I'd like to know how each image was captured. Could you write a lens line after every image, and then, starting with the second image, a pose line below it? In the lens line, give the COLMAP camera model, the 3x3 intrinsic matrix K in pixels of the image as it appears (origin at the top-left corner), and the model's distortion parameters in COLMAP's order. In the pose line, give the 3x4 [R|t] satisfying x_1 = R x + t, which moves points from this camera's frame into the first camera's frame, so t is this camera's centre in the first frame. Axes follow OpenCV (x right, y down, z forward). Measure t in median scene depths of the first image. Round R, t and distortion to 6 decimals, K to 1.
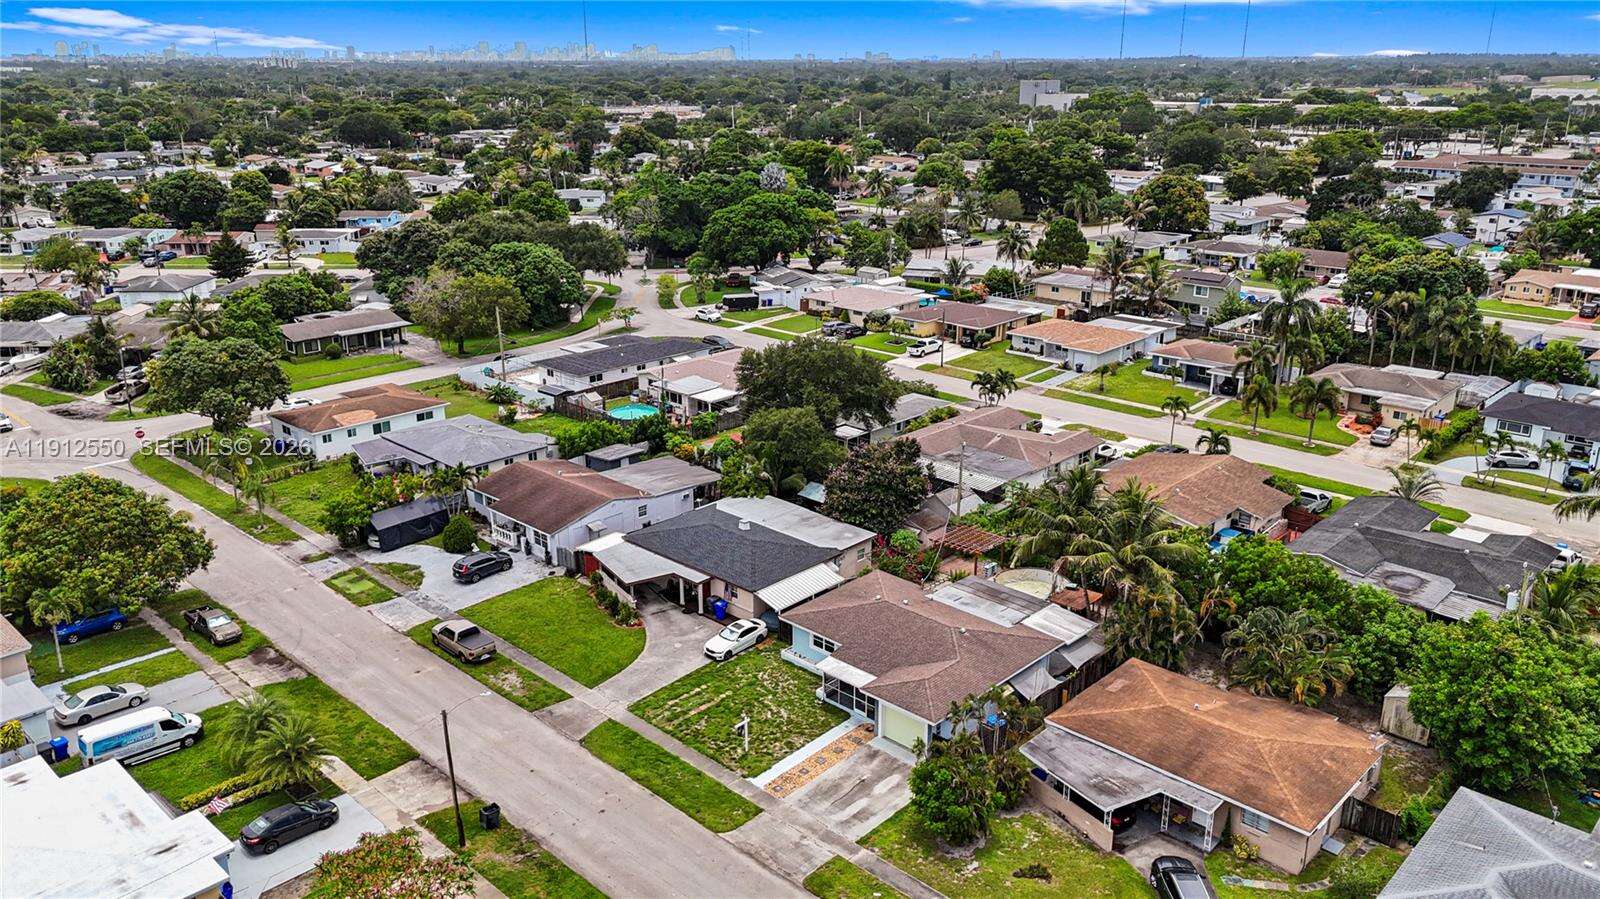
lens RADIAL K [[1173.8, 0, 803.8], [0, 1173.8, 447.8], [0, 0, 1]] dist [0.118378, -0.167973]
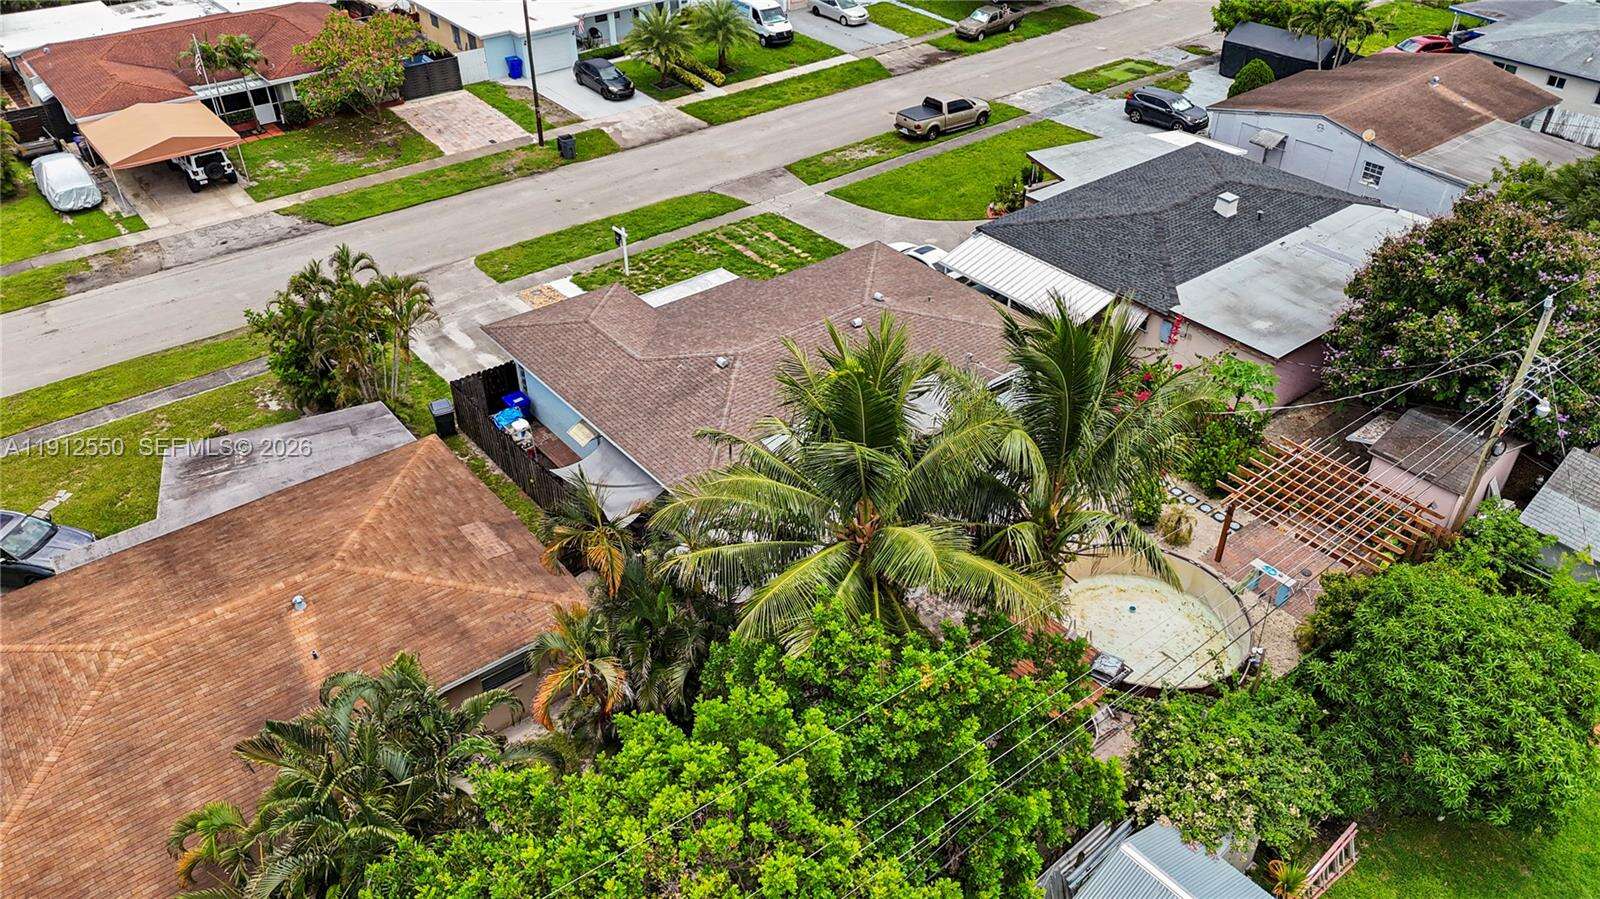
lens RADIAL K [[1183.9, 0, 803.6], [0, 1183.9, 441.7], [0, 0, 1]] dist [0.099292, -0.121496]
pose [[-0.136512, 0.572375, -0.808549, 0.519548], [-0.309238, 0.750783, 0.583693, -0.120081], [0.941136, 0.329715, 0.074509, 0.923160]]
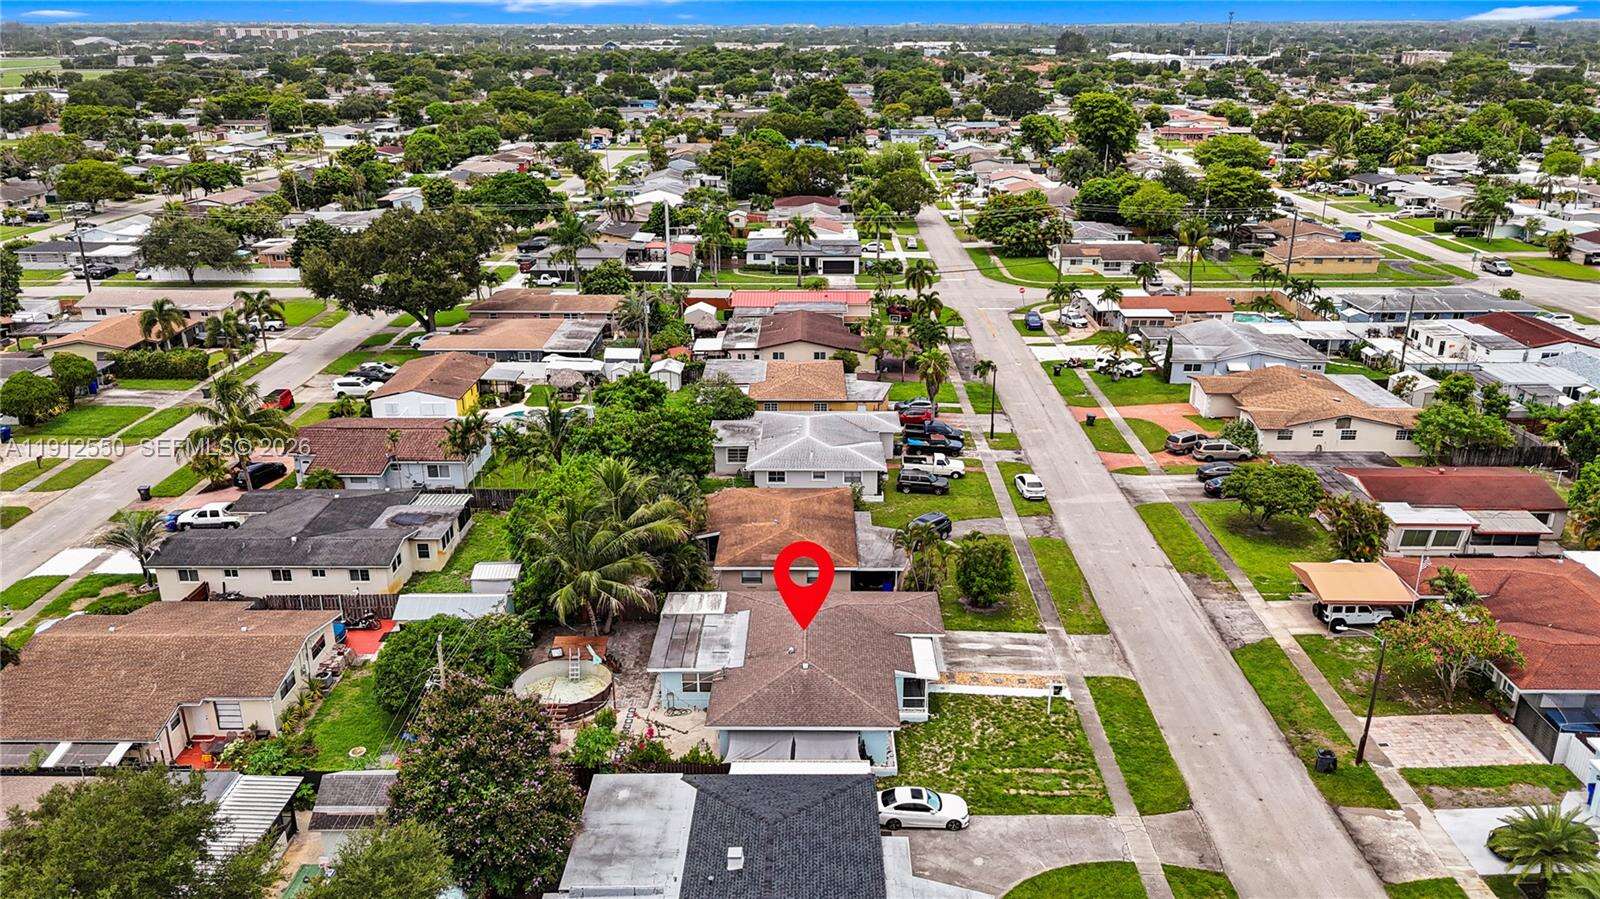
lens RADIAL K [[1173.8, 0, 803.8], [0, 1173.8, 447.8], [0, 0, 1]] dist [0.118378, -0.167973]
pose [[-0.682095, -0.245256, 0.688909, -0.462860], [0.230206, 0.822165, 0.520625, -0.425204], [-0.694083, 0.513707, -0.504335, 1.306739]]
